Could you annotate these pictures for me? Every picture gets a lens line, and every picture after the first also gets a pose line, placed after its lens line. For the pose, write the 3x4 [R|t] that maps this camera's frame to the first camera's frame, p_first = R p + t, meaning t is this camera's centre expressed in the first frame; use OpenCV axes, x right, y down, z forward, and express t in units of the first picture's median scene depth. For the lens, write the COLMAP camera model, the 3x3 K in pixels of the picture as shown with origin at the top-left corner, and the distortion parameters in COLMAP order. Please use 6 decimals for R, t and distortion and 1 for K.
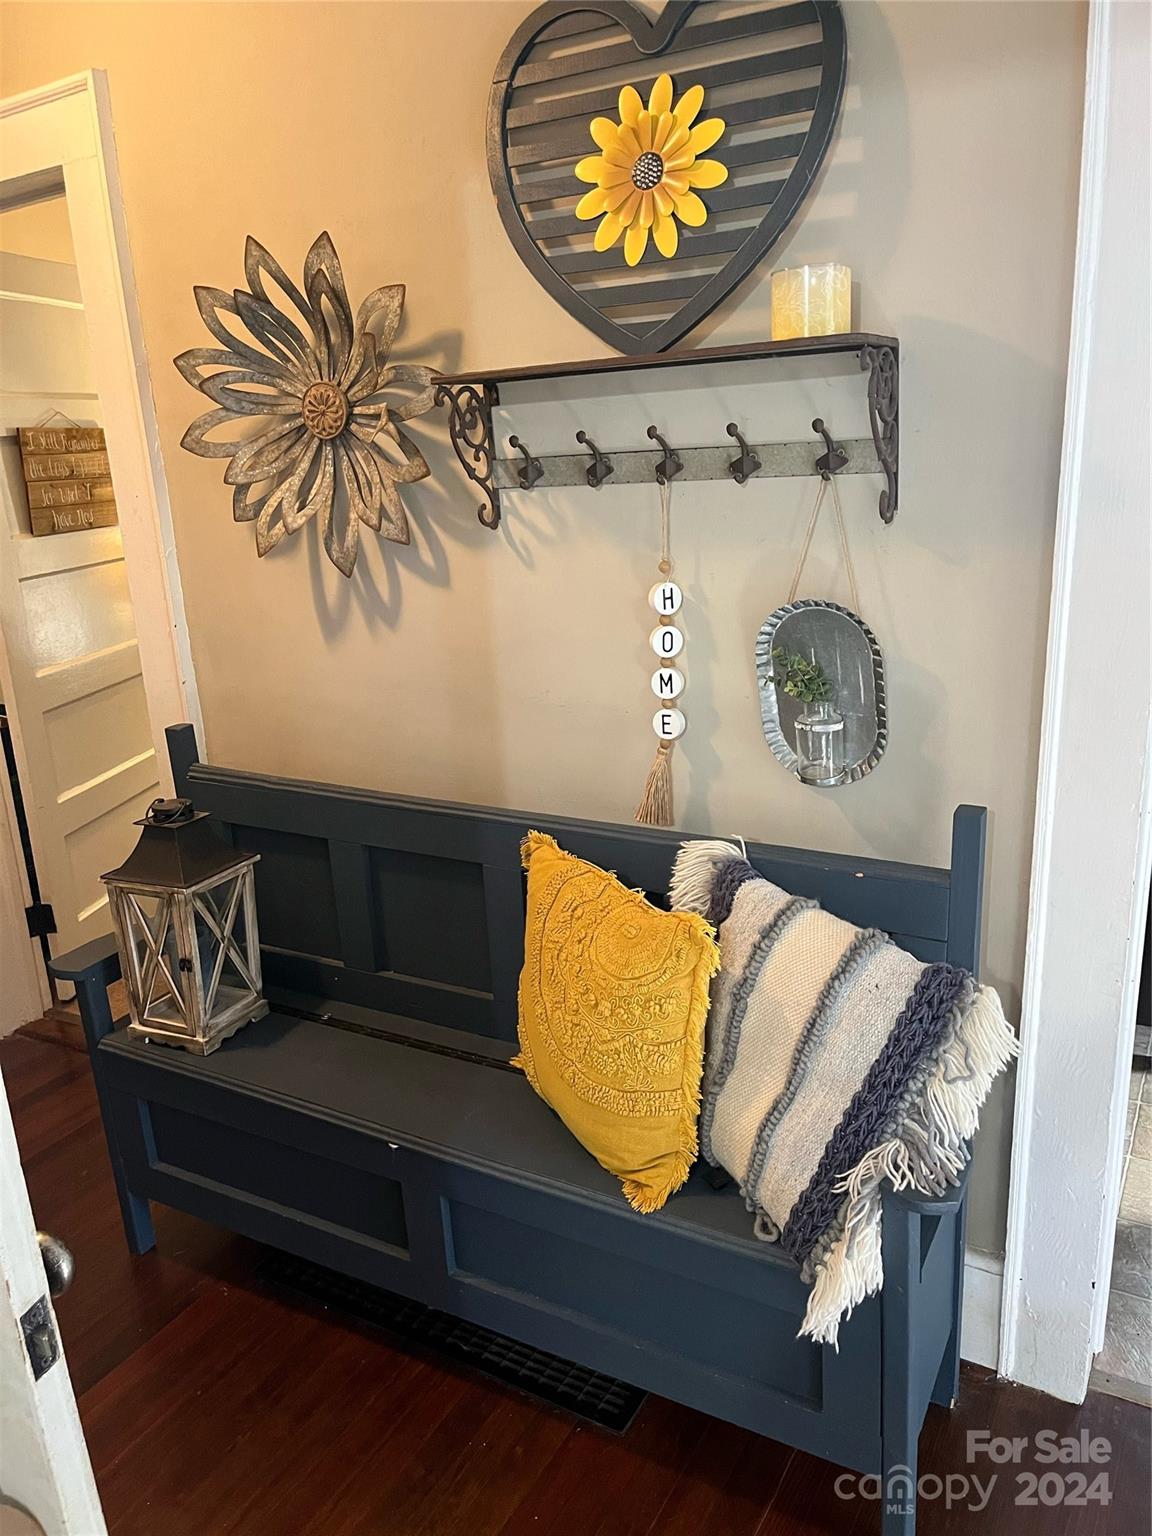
lens RADIAL K [[1164.5, 0, 574.7], [0, 1164.5, 773.4], [0, 0, 1]] dist [0.037011, -0.041244]
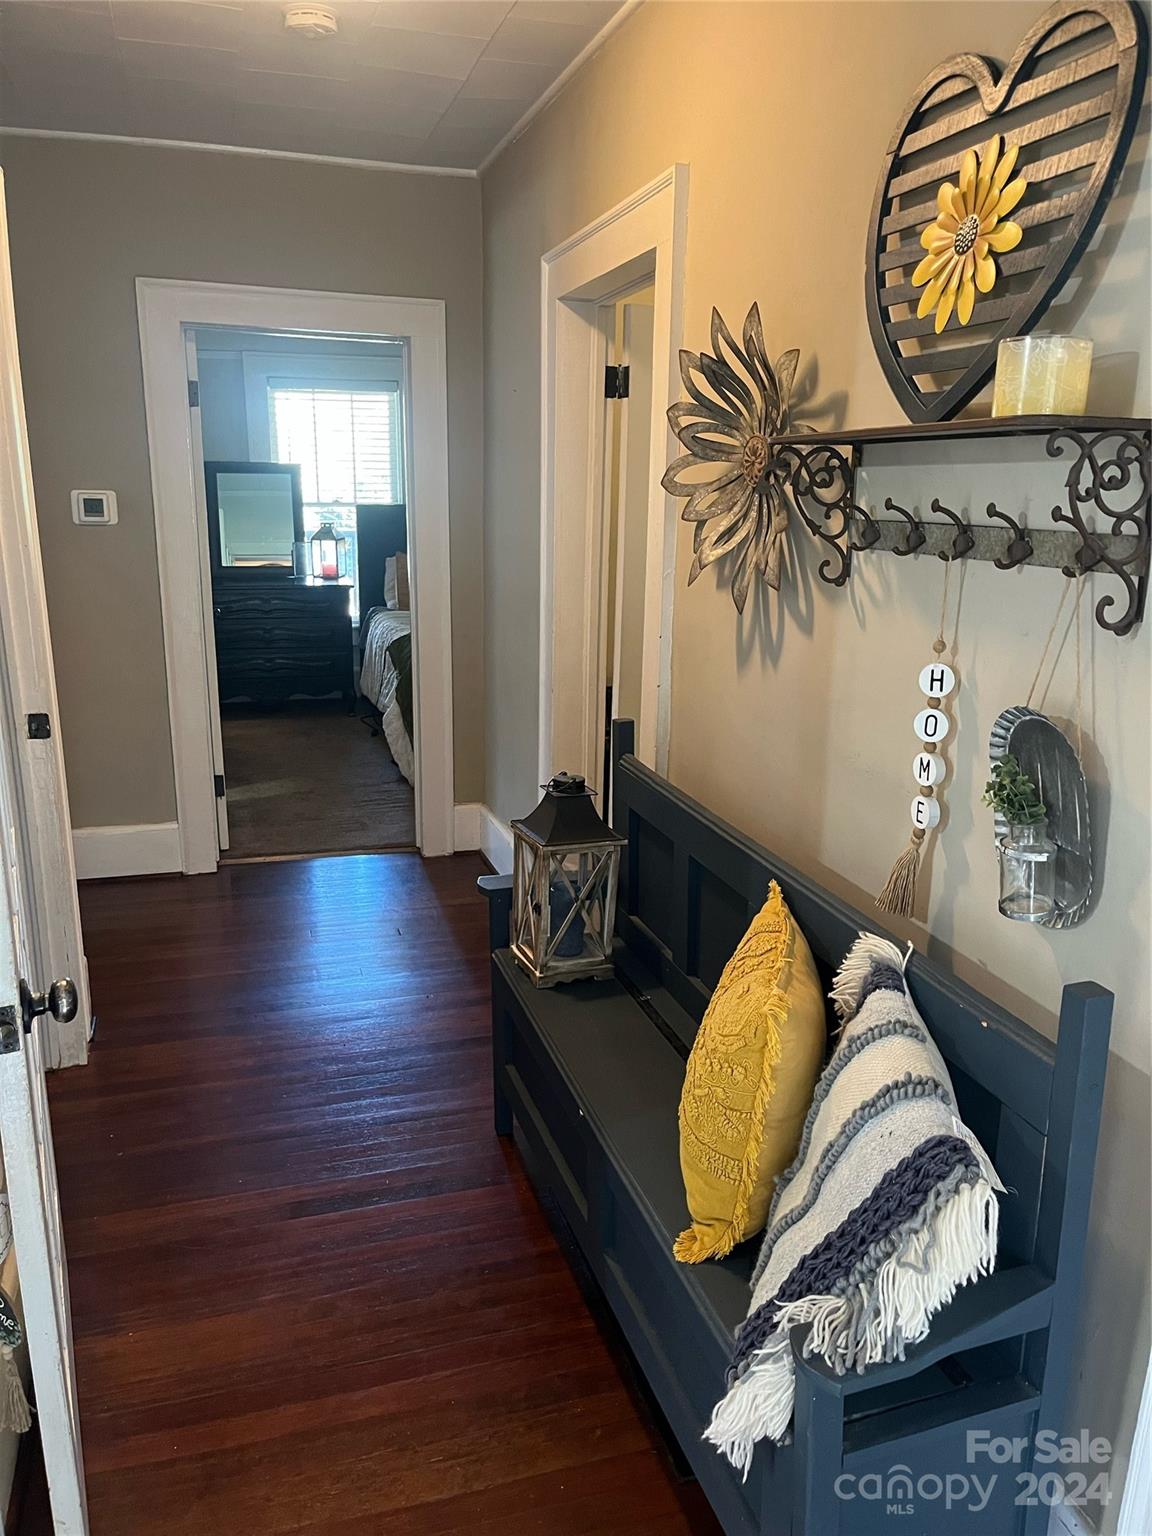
lens RADIAL K [[1164.5, 0, 569.8], [0, 1164.5, 767.2], [0, 0, 1]] dist [0.037011, -0.041244]
pose [[0.727930, 0.225326, -0.647570, 0.472091], [-0.238994, 0.968610, 0.068382, -0.073747], [0.642651, 0.104988, 0.758932, 0.102743]]
